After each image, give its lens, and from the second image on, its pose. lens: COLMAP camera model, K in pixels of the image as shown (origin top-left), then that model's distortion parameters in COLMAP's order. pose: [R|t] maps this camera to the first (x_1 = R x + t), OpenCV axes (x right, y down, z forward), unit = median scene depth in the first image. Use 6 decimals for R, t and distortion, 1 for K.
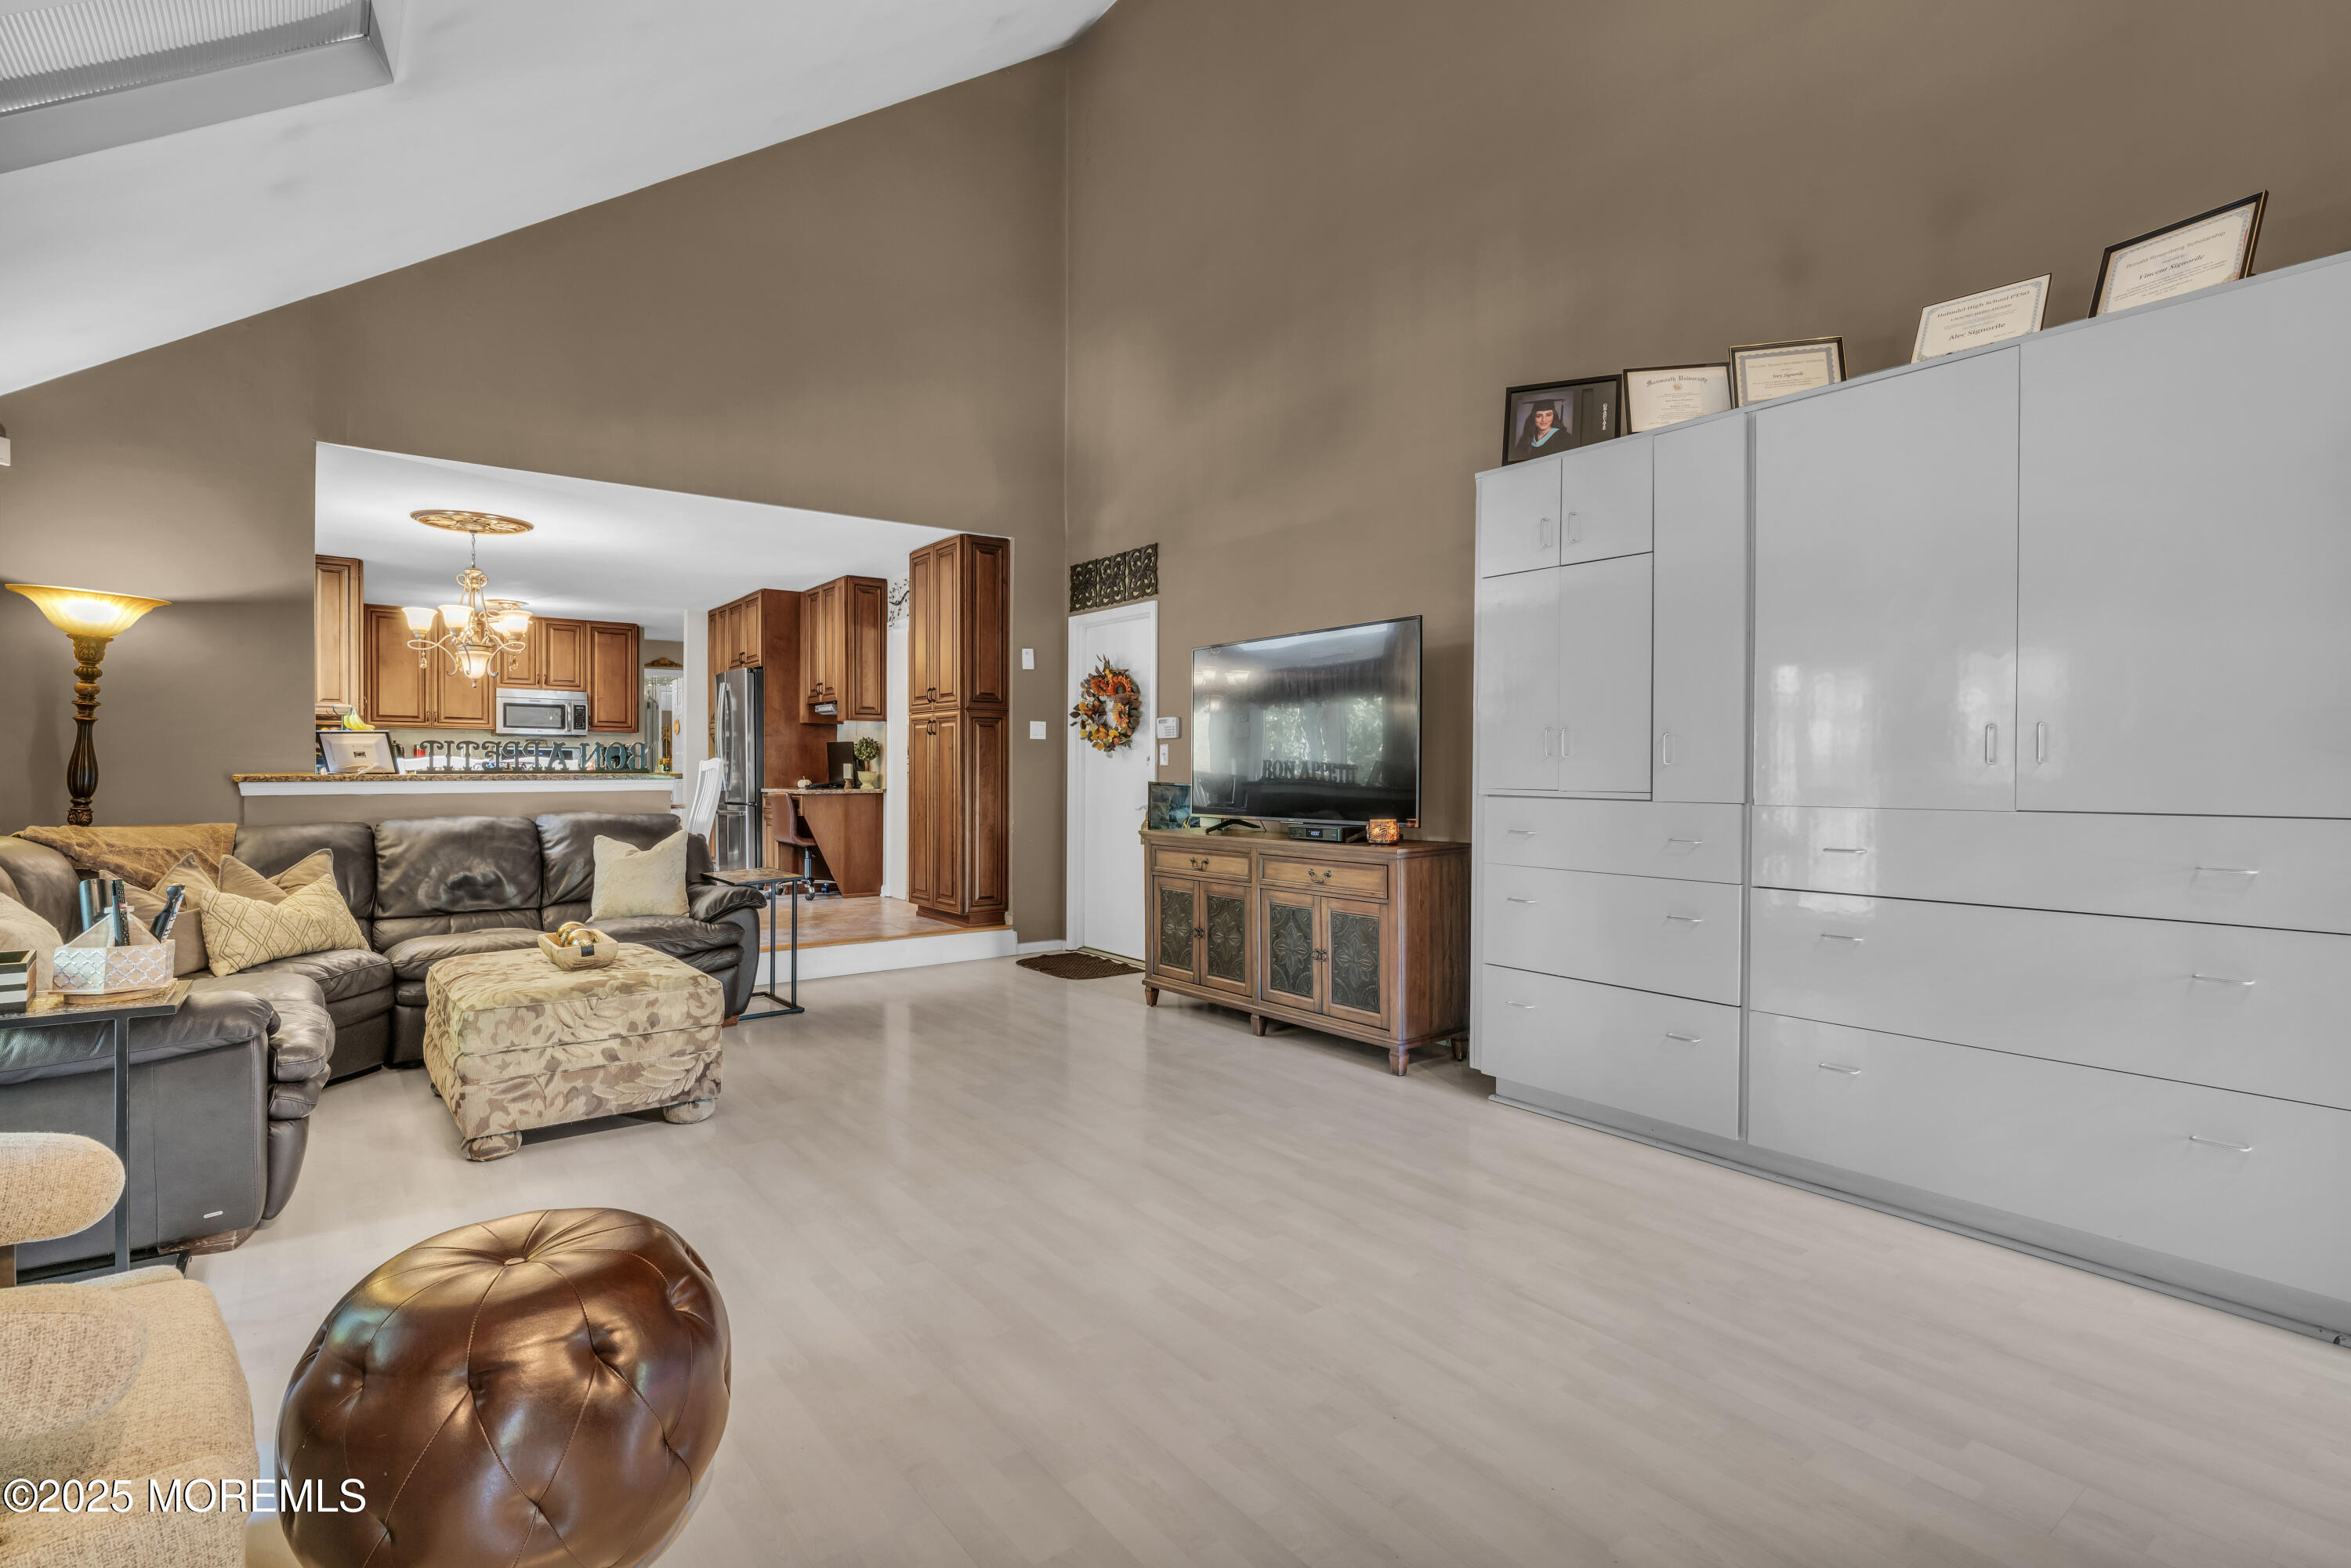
lens RADIAL K [[1117.3, 0, 1175.5], [0, 1117.3, 784.0], [0, 0, 1]] dist [0.000700, 0.000054]
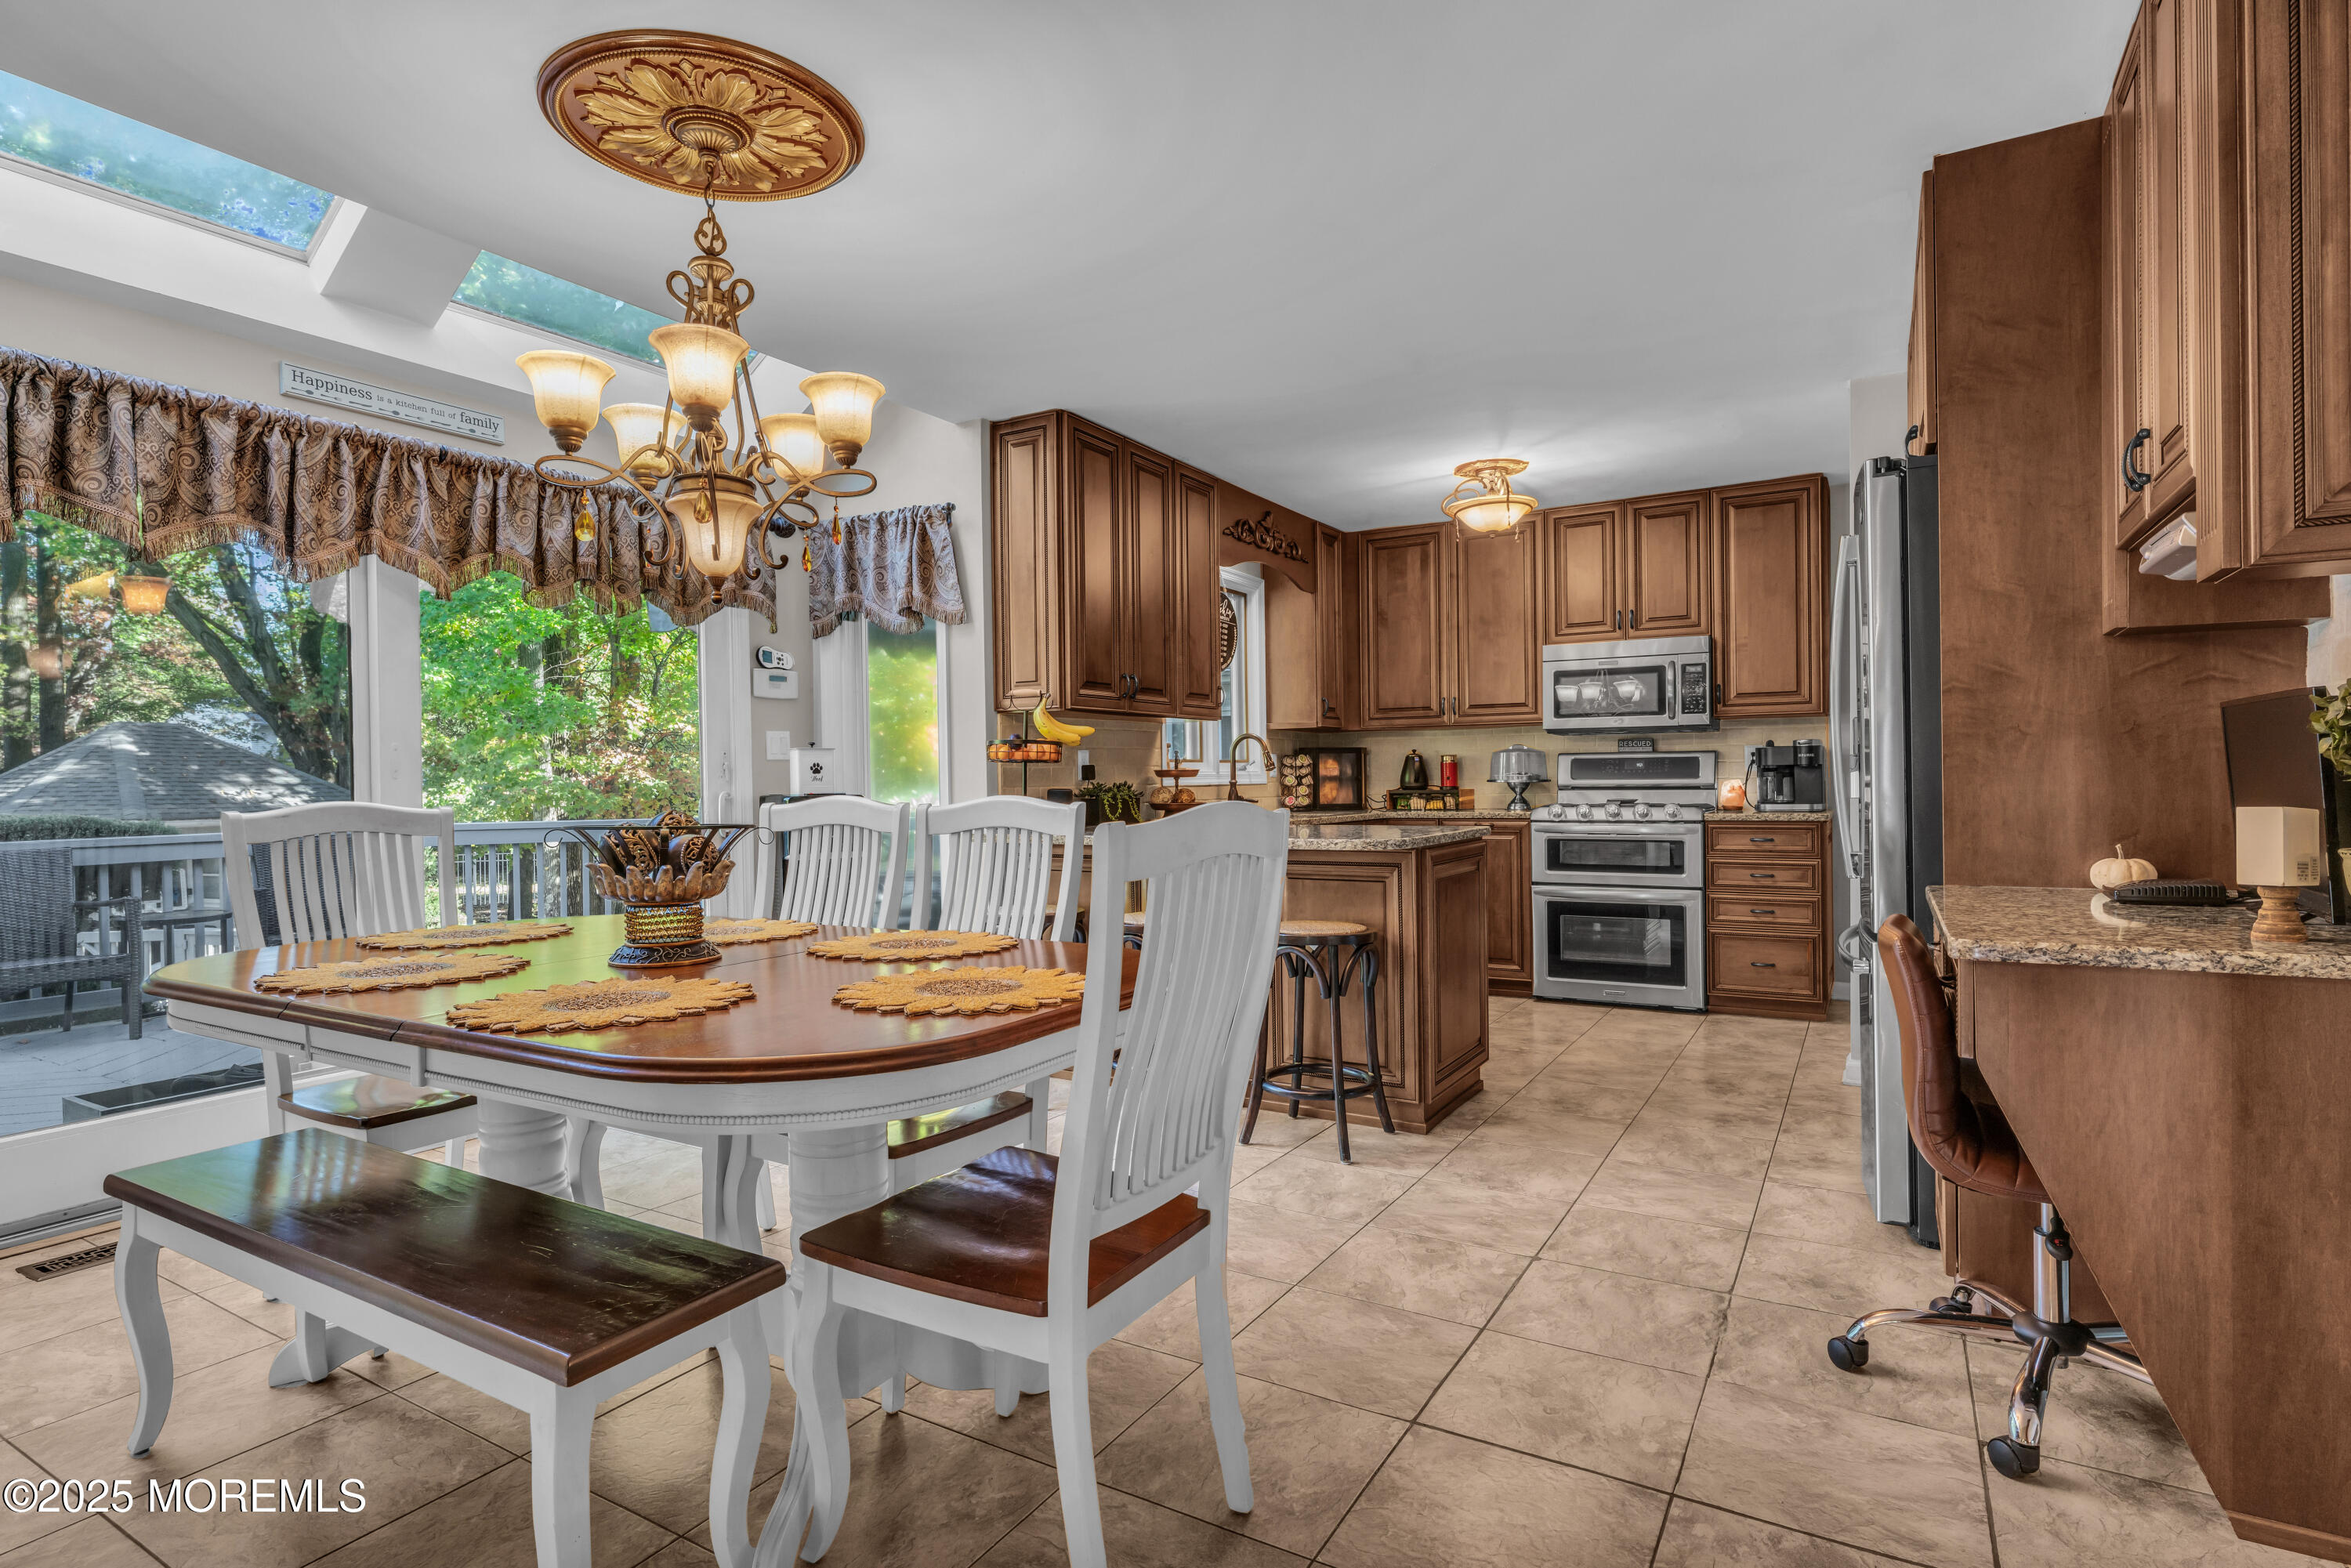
lens RADIAL K [[1176.6, 0, 1175.5], [0, 1176.6, 784.0], [0, 0, 1]] dist [-0.001348, -0.000195]
pose [[0.364199, -0.003347, -0.931315, -0.144663], [0.005765, 0.999982, -0.001339, -0.019533], [0.931303, -0.004881, 0.364211, 0.613464]]
